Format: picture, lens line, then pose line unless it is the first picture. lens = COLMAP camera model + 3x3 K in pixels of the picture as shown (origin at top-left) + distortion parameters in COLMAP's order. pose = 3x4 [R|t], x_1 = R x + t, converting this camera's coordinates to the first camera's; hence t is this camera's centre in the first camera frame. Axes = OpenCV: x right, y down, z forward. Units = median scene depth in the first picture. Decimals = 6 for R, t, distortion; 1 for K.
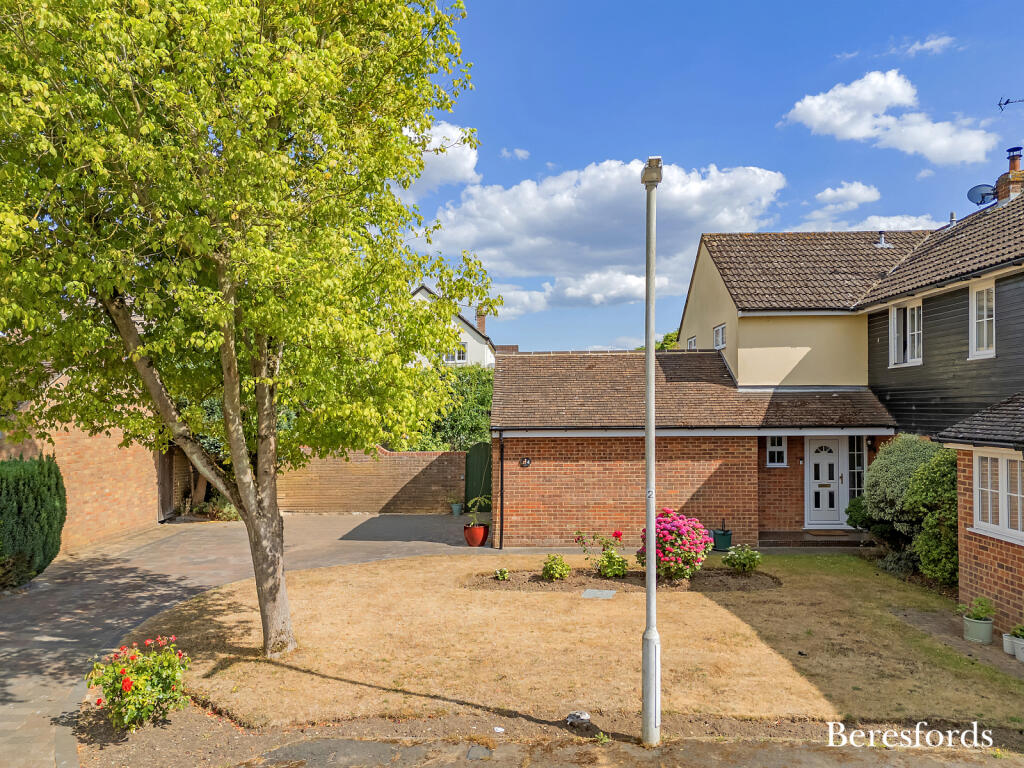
lens RADIAL K [[756.6, 0, 510.9], [0, 756.6, 382.1], [0, 0, 1]] dist [0.063018, -0.047644]
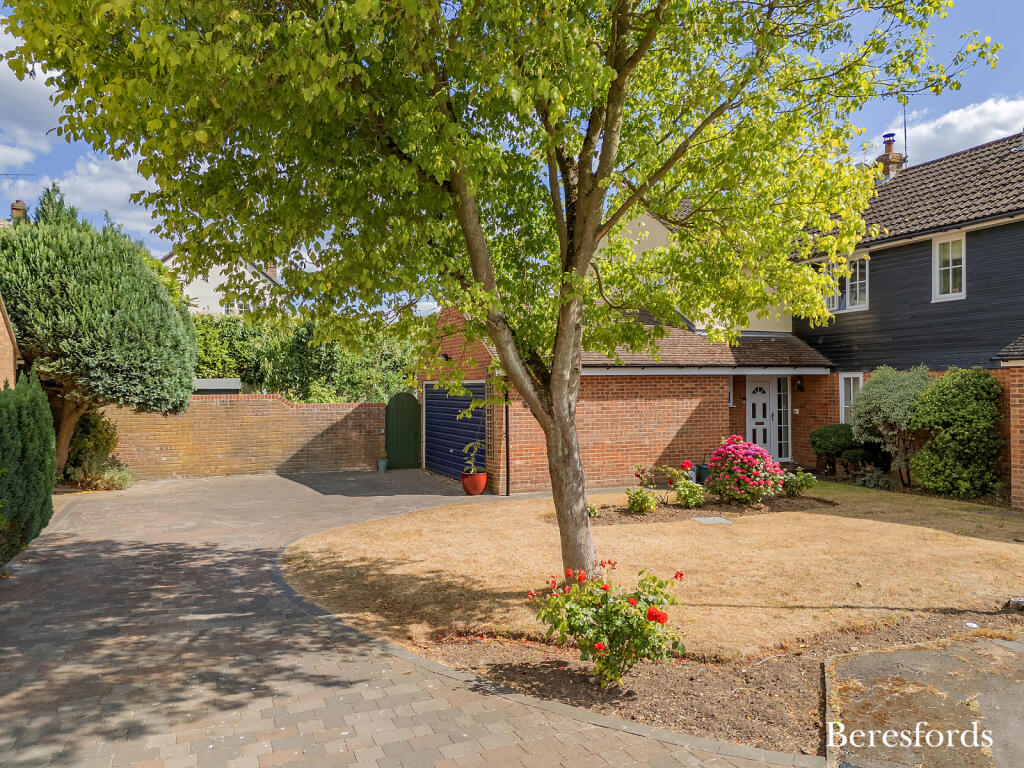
lens RADIAL K [[756.6, 0, 510.9], [0, 756.6, 382.1], [0, 0, 1]] dist [0.063018, -0.047644]
pose [[0.918762, 0.002080, 0.394806, -0.470360], [-0.012021, 0.999670, 0.022708, 0.076535], [-0.394629, -0.025609, 0.918484, 0.194459]]
